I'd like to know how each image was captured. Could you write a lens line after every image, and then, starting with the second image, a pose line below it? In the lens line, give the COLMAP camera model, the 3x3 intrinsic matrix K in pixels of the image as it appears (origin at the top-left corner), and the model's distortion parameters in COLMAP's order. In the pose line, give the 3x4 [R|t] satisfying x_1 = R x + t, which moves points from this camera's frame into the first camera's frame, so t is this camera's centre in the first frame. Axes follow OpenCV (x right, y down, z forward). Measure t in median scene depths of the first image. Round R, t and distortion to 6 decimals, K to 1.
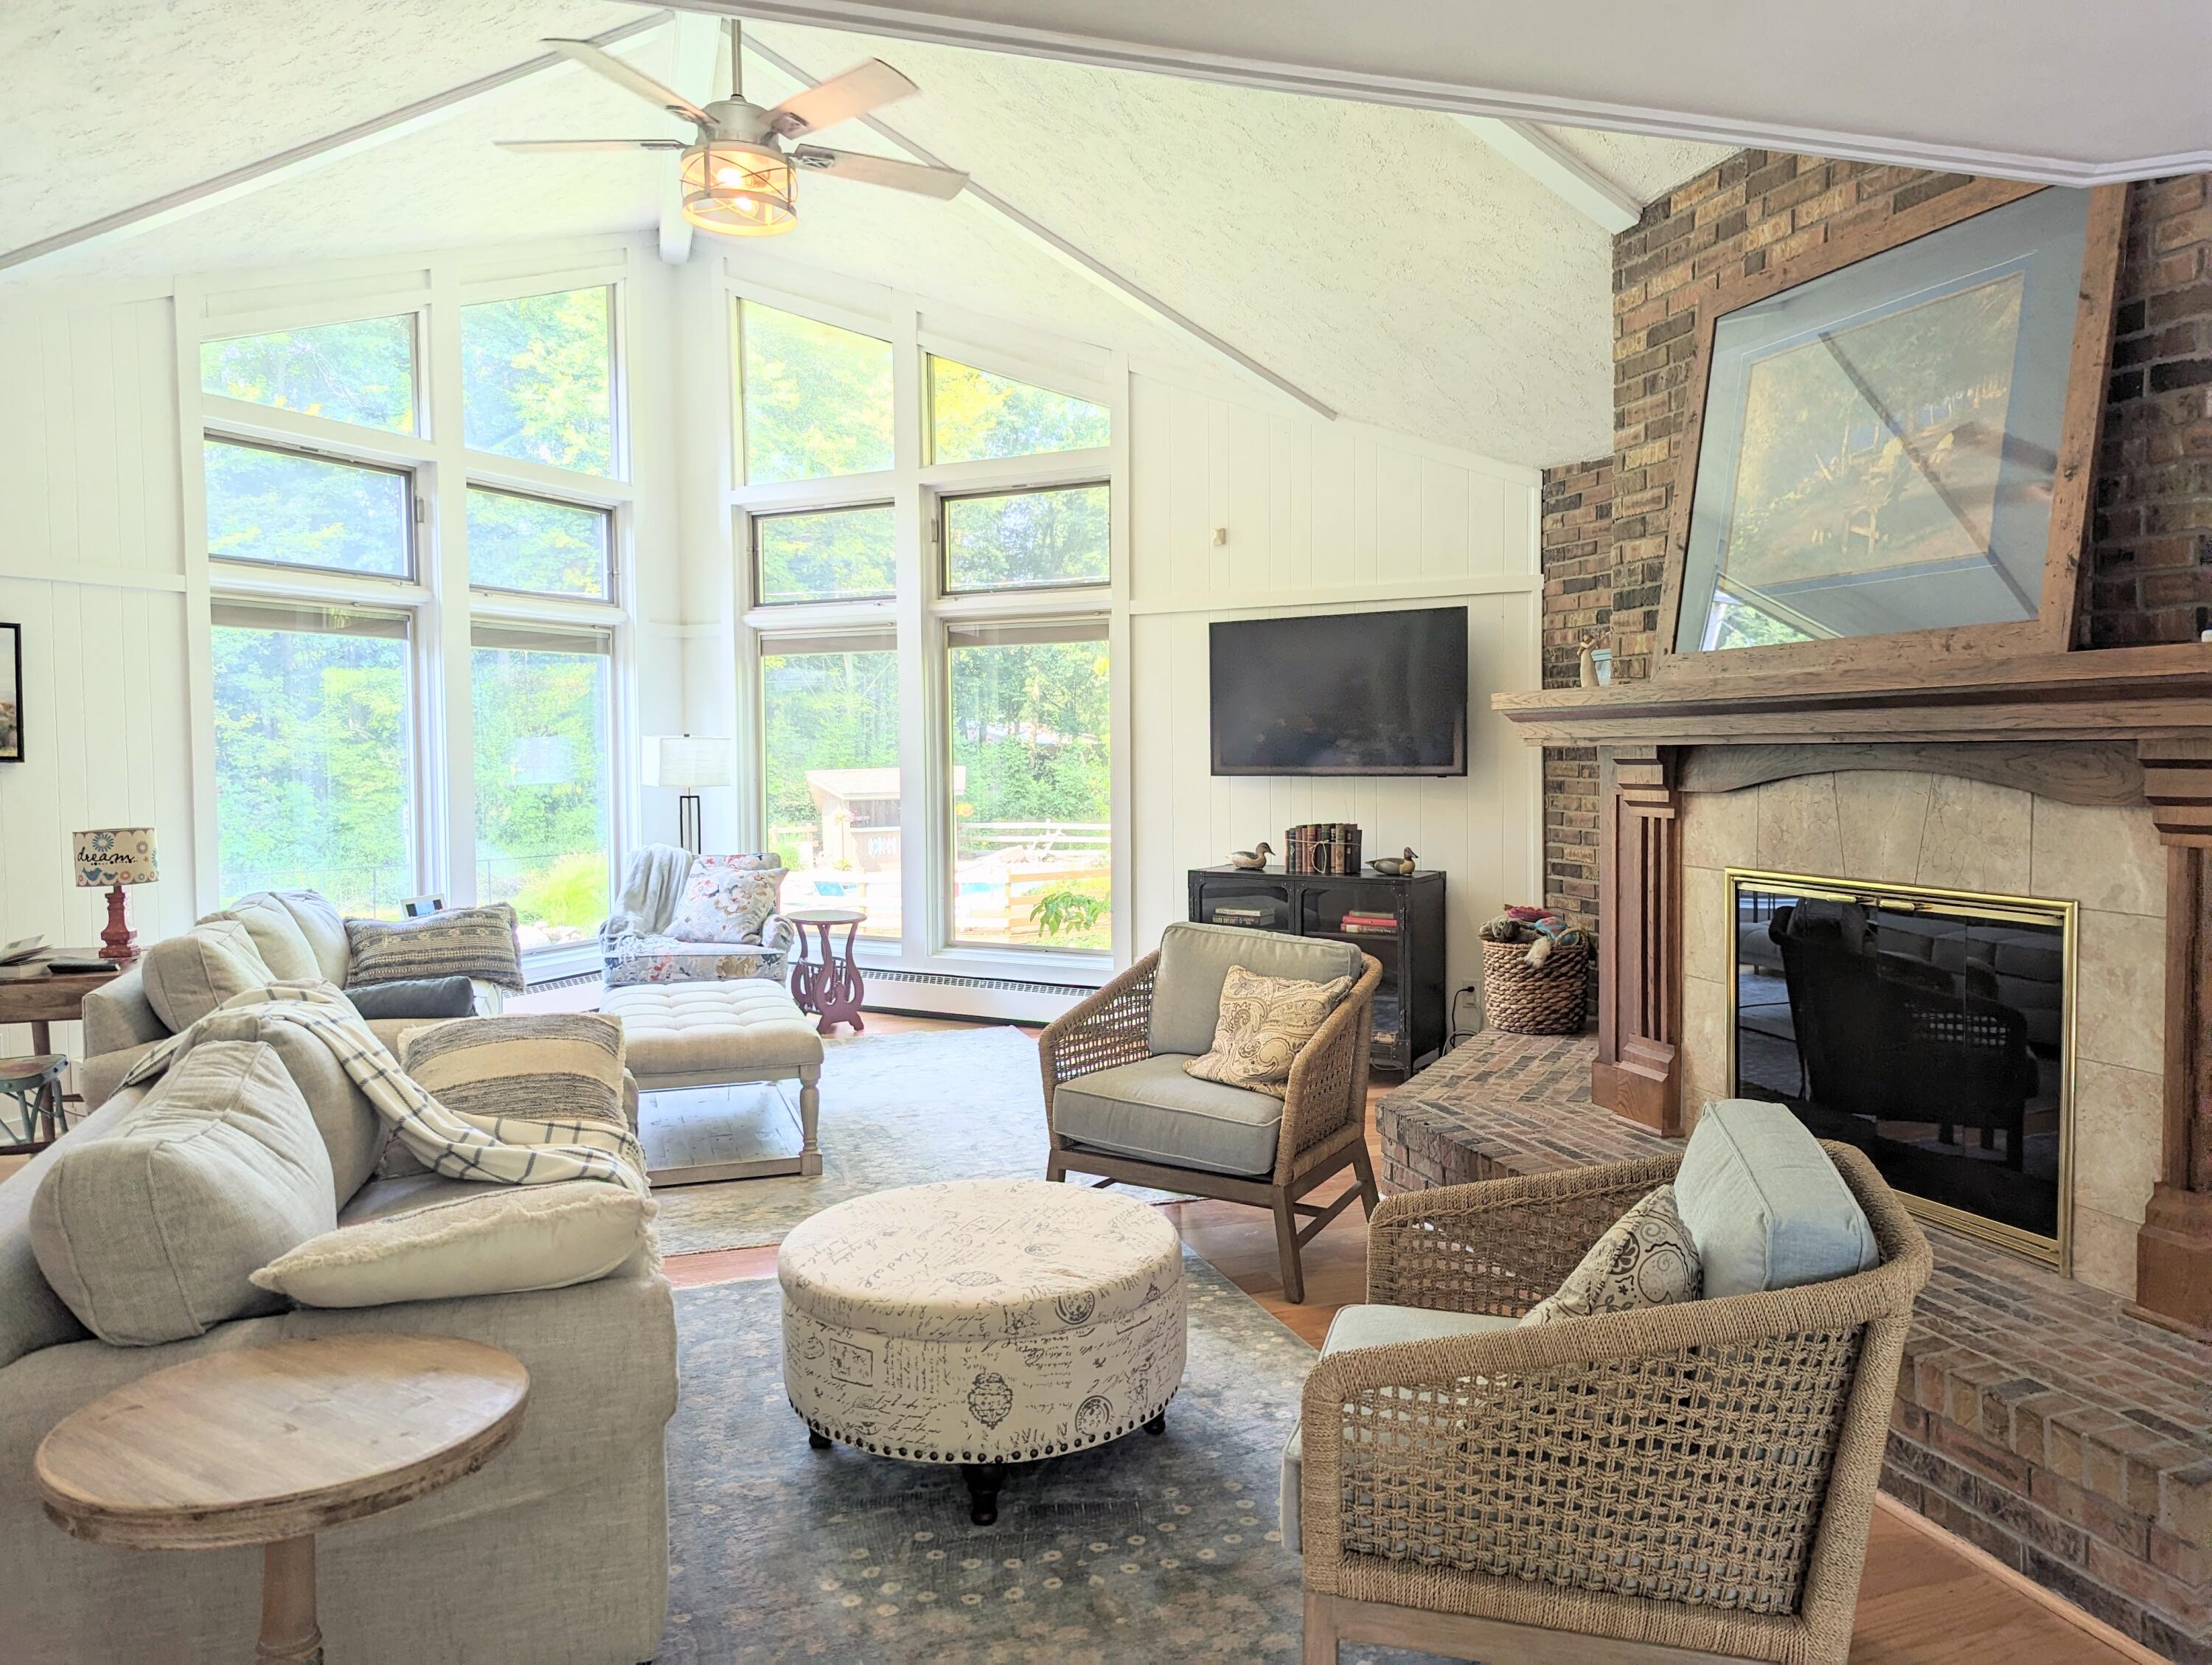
lens RADIAL K [[1571.0, 0, 1121.5], [0, 1571.0, 828.7], [0, 0, 1]] dist [0.038860, -0.012520]
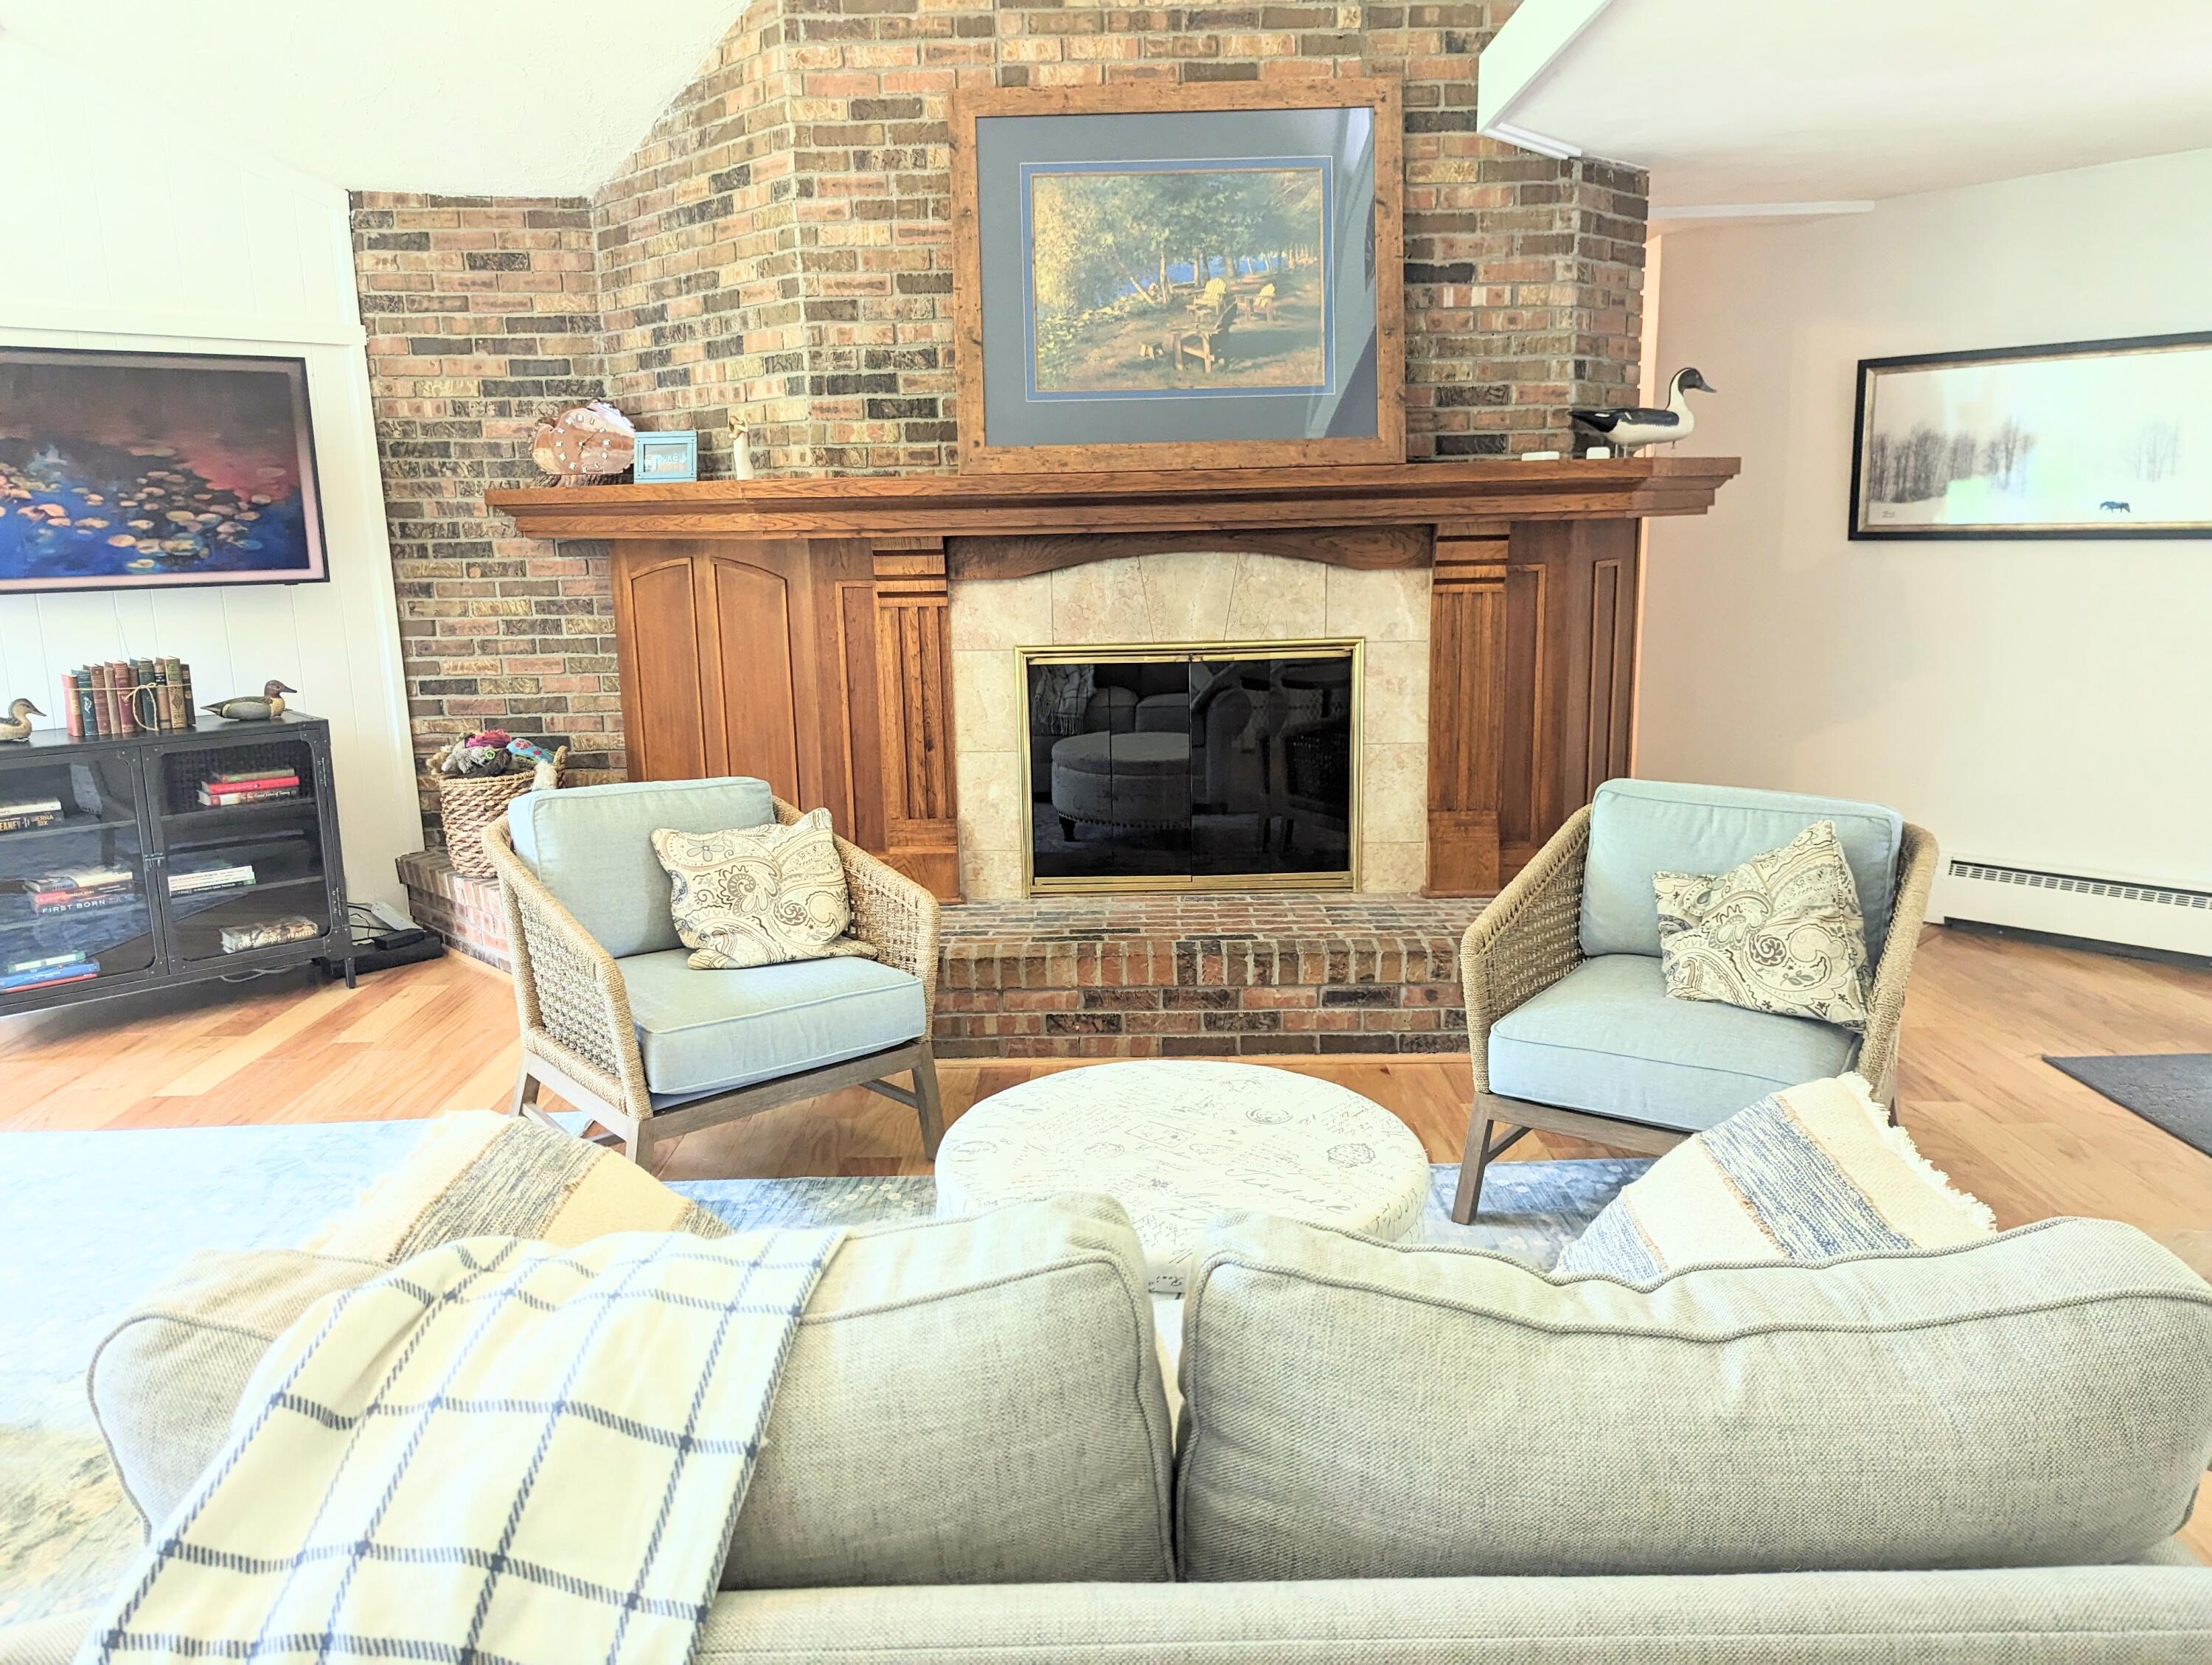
lens RADIAL K [[1571.0, 0, 1104.0], [0, 1571.0, 809.8], [0, 0, 1]] dist [0.038860, -0.012520]
pose [[0.312984, -0.180496, 0.932450, -0.500176], [0.067572, 0.983519, 0.167701, -0.033557], [-0.947352, 0.010519, 0.320022, 0.456729]]
